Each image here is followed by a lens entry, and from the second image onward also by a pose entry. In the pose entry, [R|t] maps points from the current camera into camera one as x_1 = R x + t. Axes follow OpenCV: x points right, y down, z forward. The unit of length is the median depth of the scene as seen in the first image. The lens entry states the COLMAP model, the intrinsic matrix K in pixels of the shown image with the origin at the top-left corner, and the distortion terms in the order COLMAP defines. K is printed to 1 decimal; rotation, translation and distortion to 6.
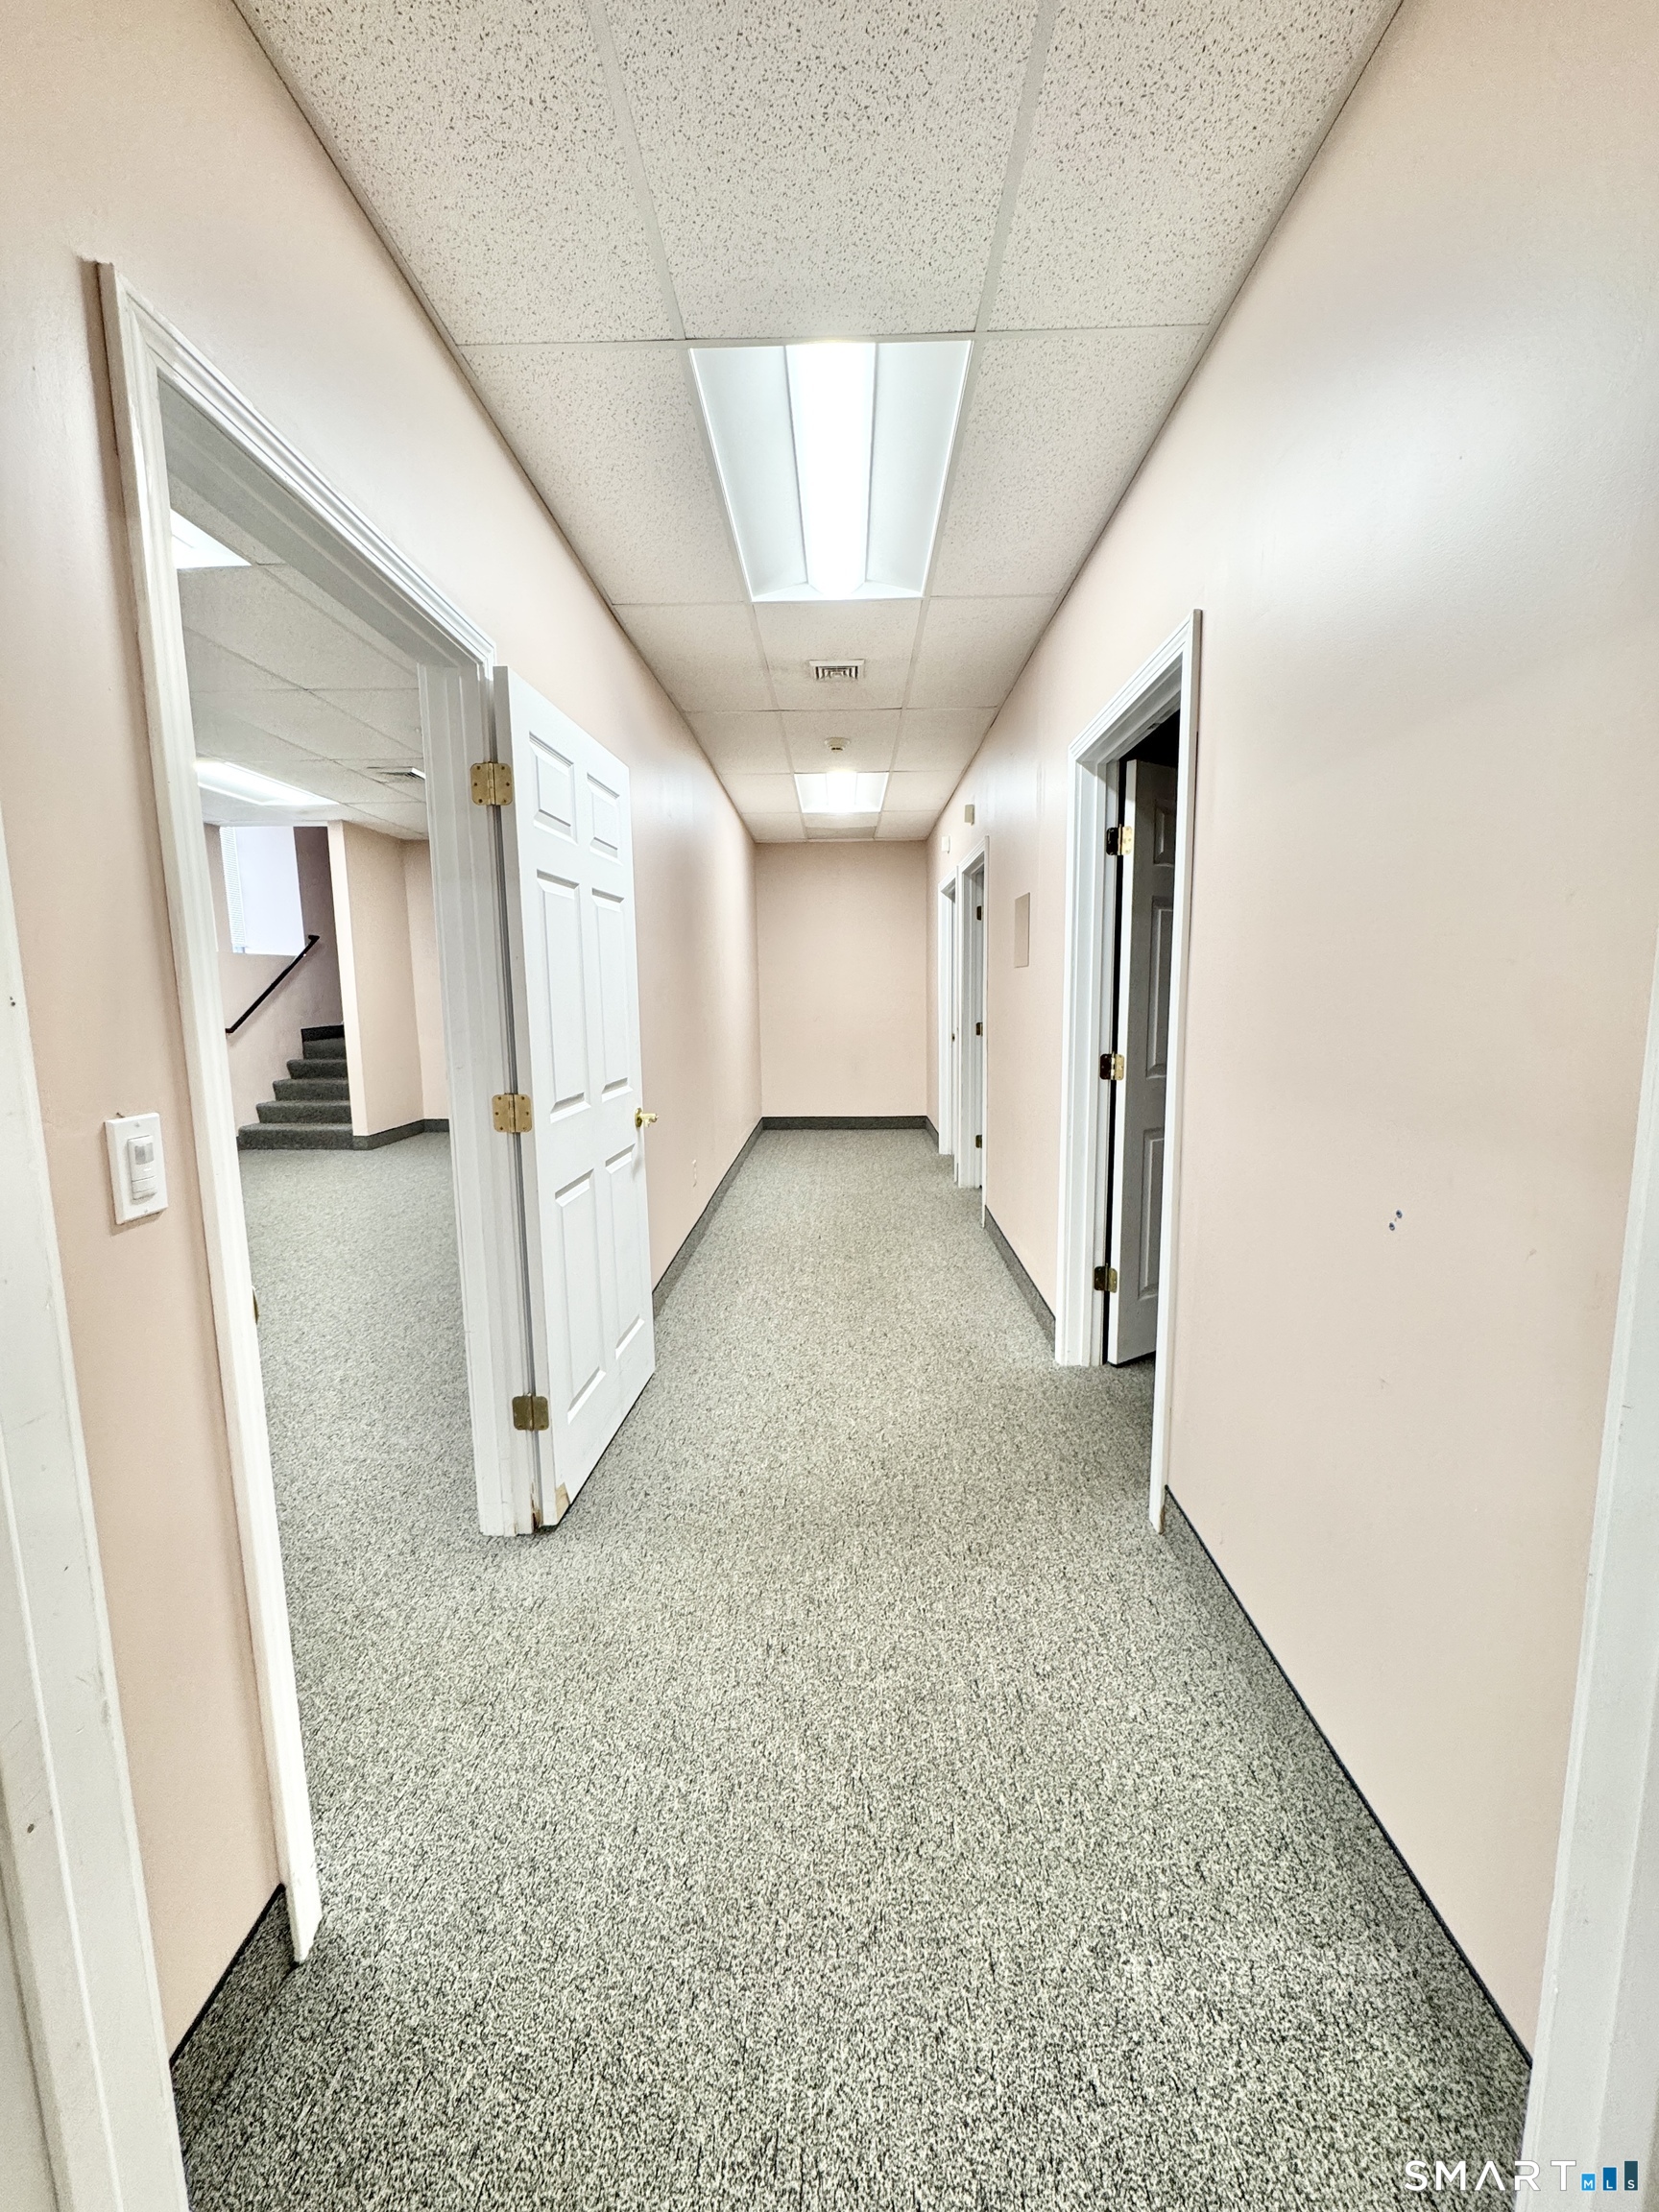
lens RADIAL K [[876.1, 0, 829.9], [0, 876.1, 1096.5], [0, 0, 1]] dist [-0.000550, 0.000124]
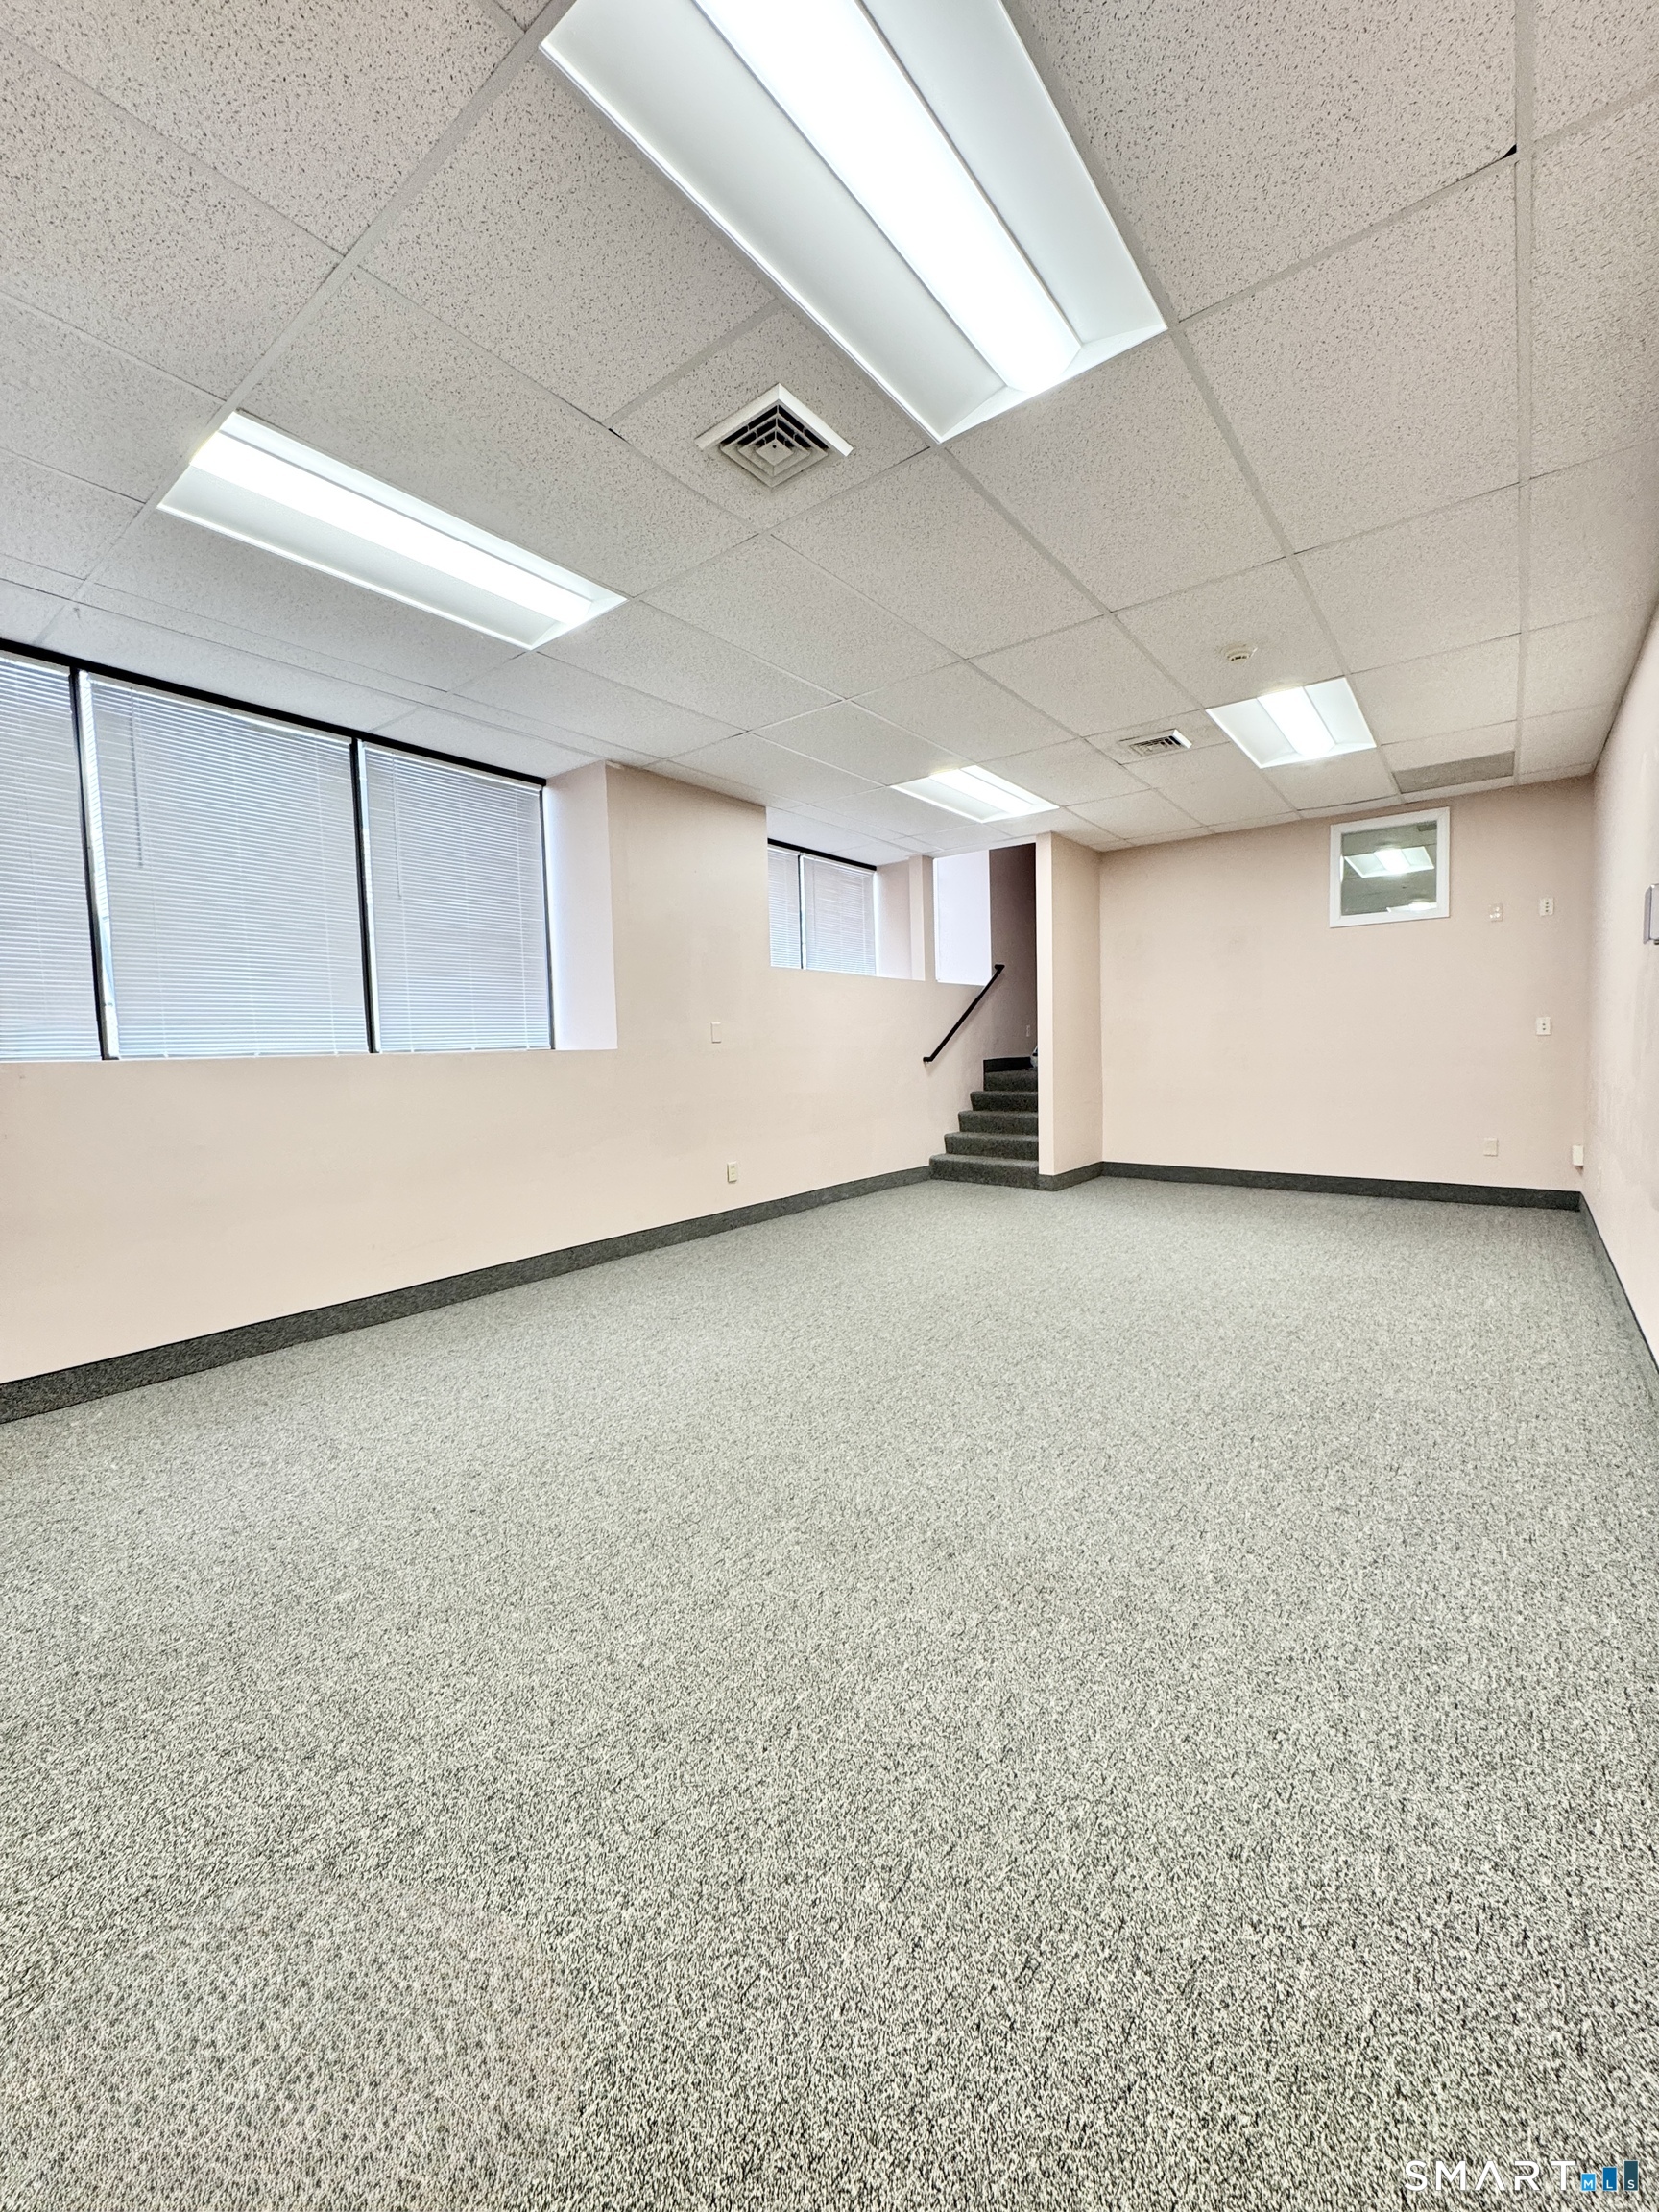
lens RADIAL K [[876.1, 0, 840.9], [0, 876.1, 1104.8], [0, 0, 1]] dist [-0.000550, 0.000124]
pose [[0.807293, 0.037932, -0.588931, -0.175355], [-0.065375, 0.997538, -0.025364, 0.009111], [0.586519, 0.058977, 0.807786, 0.134945]]
